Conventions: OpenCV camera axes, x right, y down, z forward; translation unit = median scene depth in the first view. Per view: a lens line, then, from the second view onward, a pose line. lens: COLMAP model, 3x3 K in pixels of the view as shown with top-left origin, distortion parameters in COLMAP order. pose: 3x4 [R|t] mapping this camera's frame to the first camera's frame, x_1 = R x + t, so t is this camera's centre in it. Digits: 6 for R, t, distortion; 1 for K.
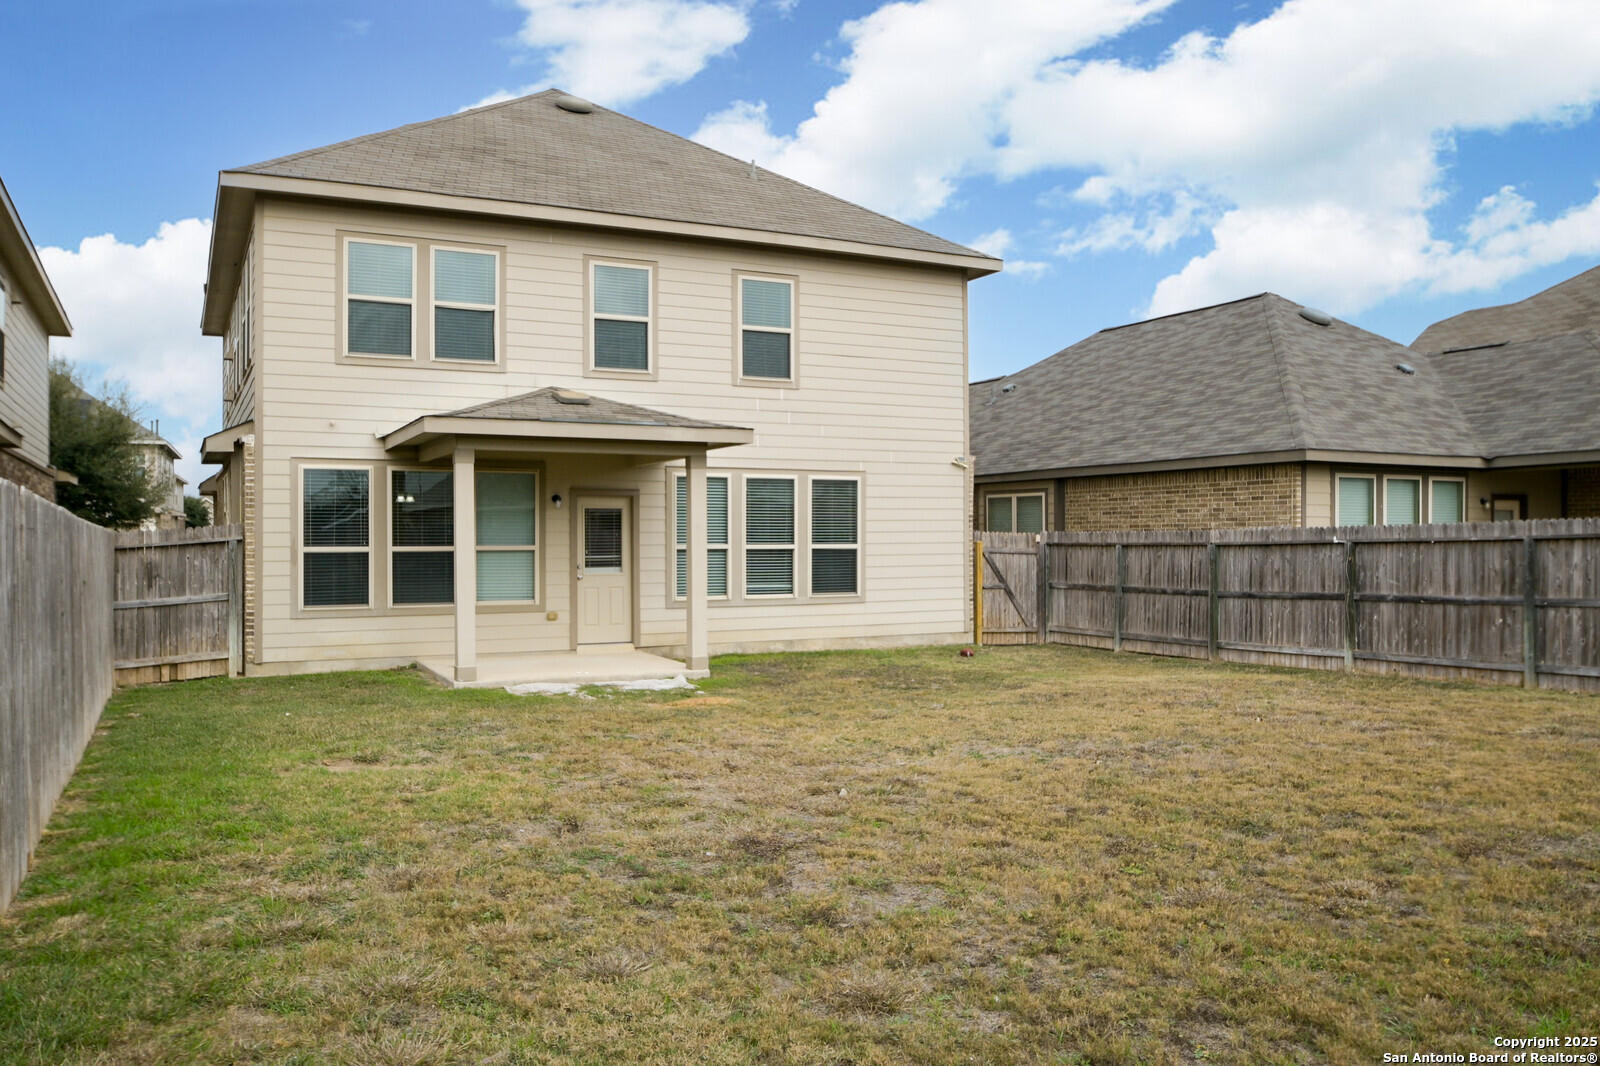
lens RADIAL K [[1248.2, 0, 800.5], [0, 1248.2, 511.3], [0, 0, 1]] dist [-0.005928, 0.000679]
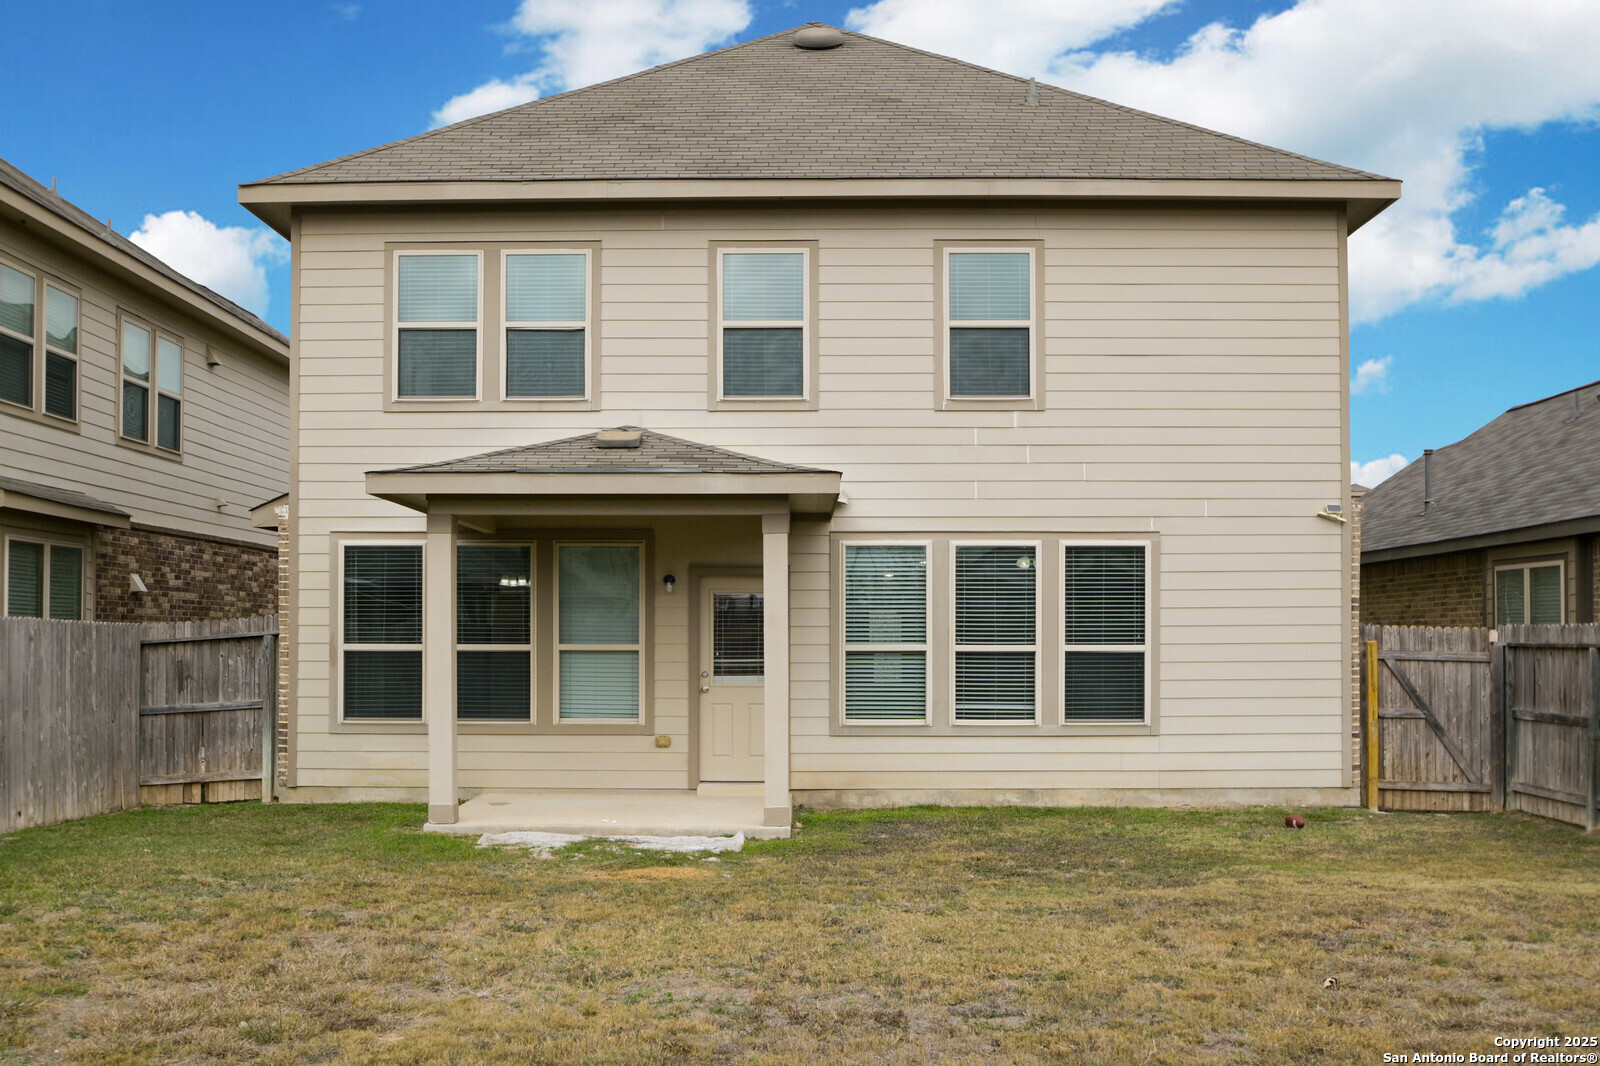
lens RADIAL K [[1696.8, 0, 800.5], [0, 1696.8, 578.3], [0, 0, 1]] dist [-0.070966, 0.007885]
pose [[0.890912, -0.011557, -0.454030, 0.292167], [0.006253, 0.999894, -0.013183, 0.002307], [0.454134, 0.008906, 0.890889, 0.142100]]
